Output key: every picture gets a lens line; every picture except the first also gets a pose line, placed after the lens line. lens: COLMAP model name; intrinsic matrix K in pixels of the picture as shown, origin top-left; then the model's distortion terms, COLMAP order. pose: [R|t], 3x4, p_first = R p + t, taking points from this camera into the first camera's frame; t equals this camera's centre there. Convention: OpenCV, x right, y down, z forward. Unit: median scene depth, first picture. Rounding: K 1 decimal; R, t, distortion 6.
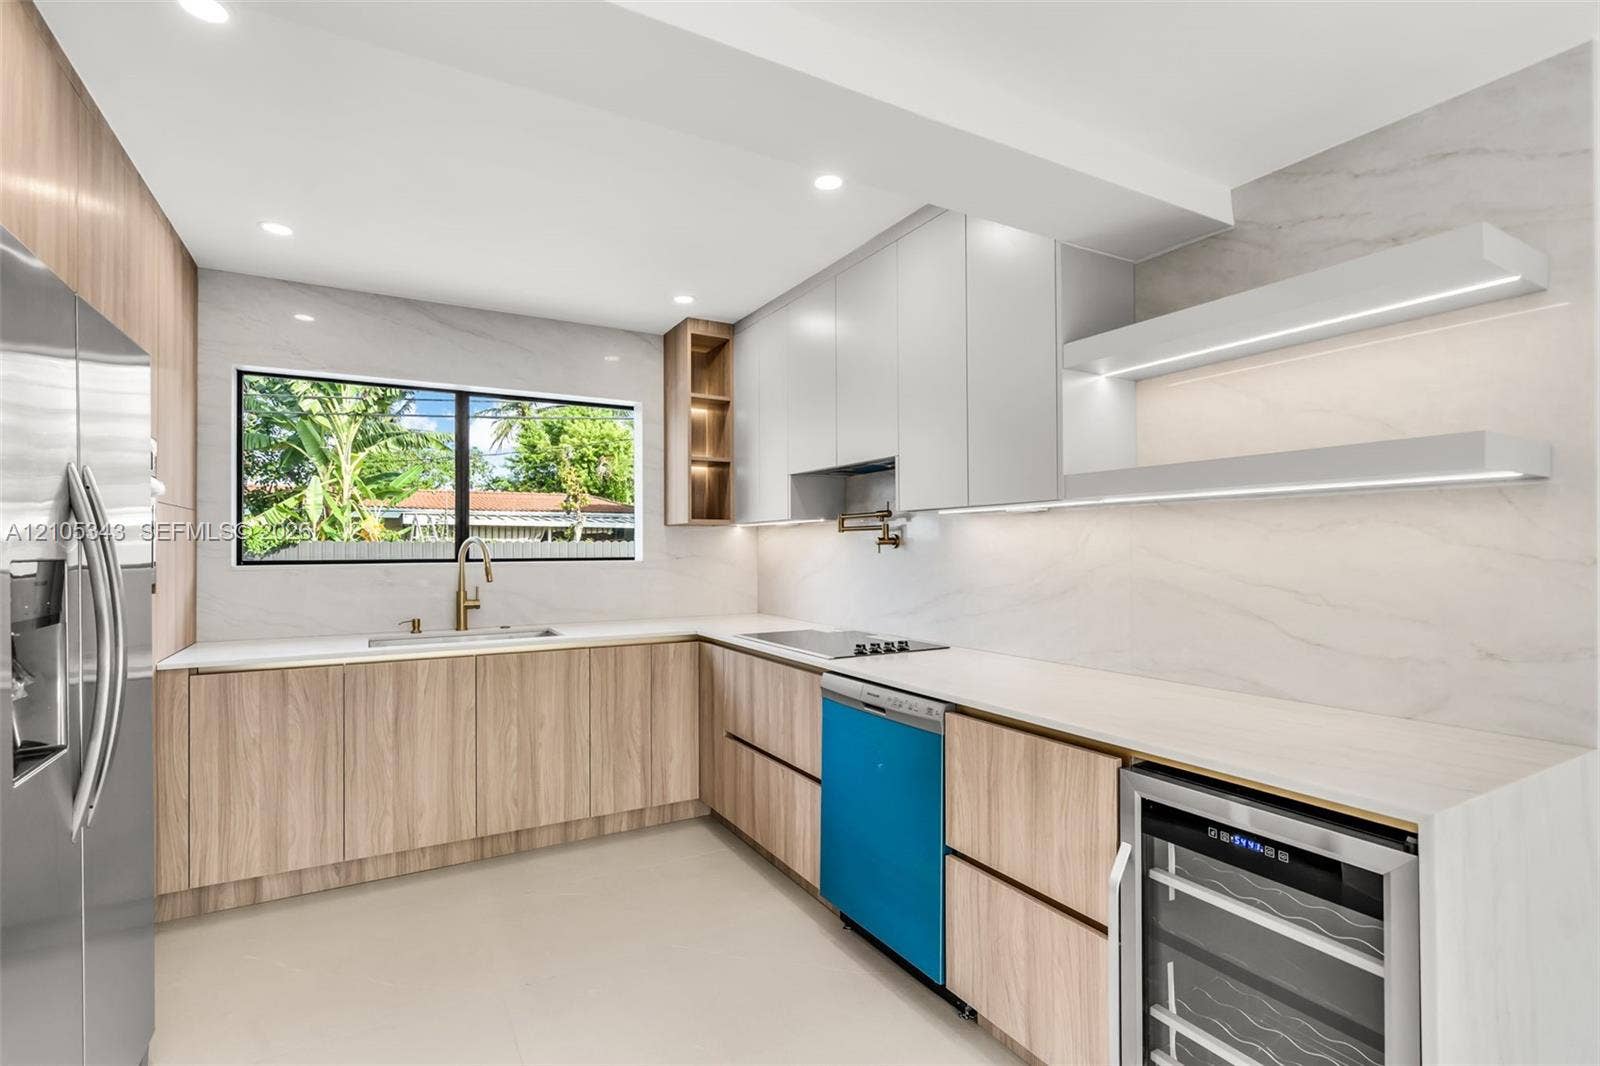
lens RADIAL K [[741.3, 0, 786.0], [0, 741.3, 539.5], [0, 0, 1]] dist [-0.000365, 0.000041]
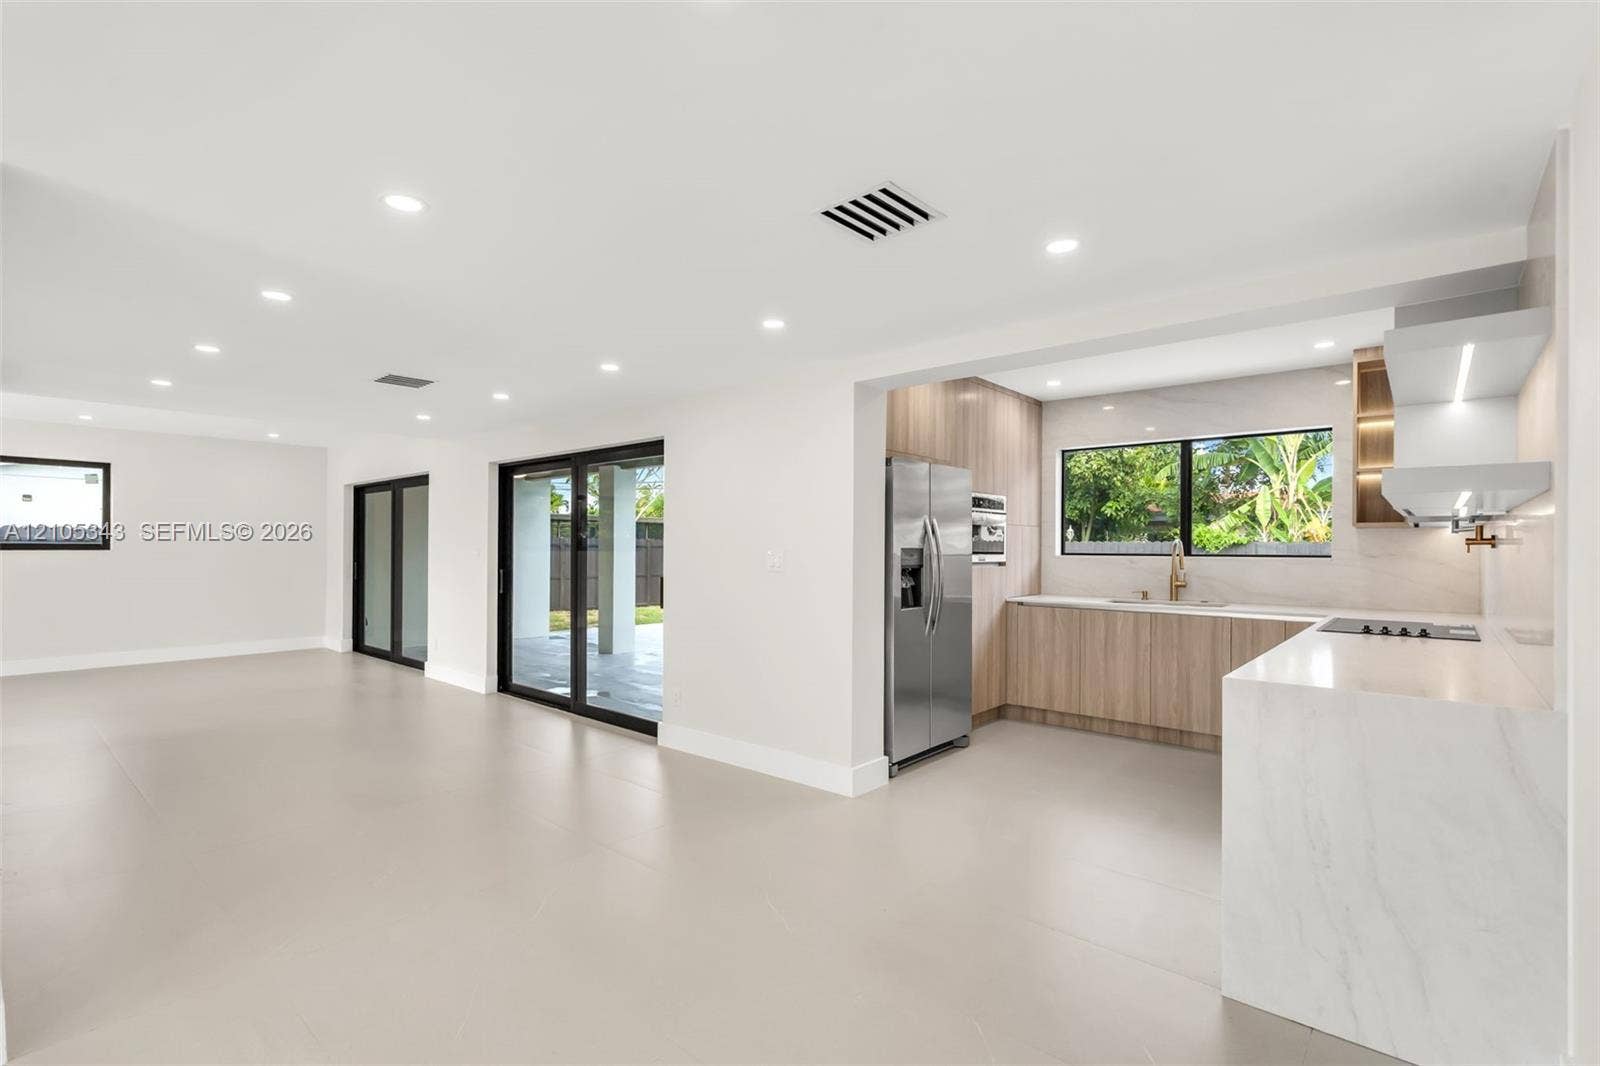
lens RADIAL K [[741.3, 0, 786.0], [0, 741.3, 539.5], [0, 0, 1]] dist [-0.000365, 0.000041]
pose [[0.328539, -0.005311, -0.944476, 0.803250], [0.004268, 0.999982, -0.004139, -0.000443], [0.944481, -0.002671, 0.328555, -0.269402]]
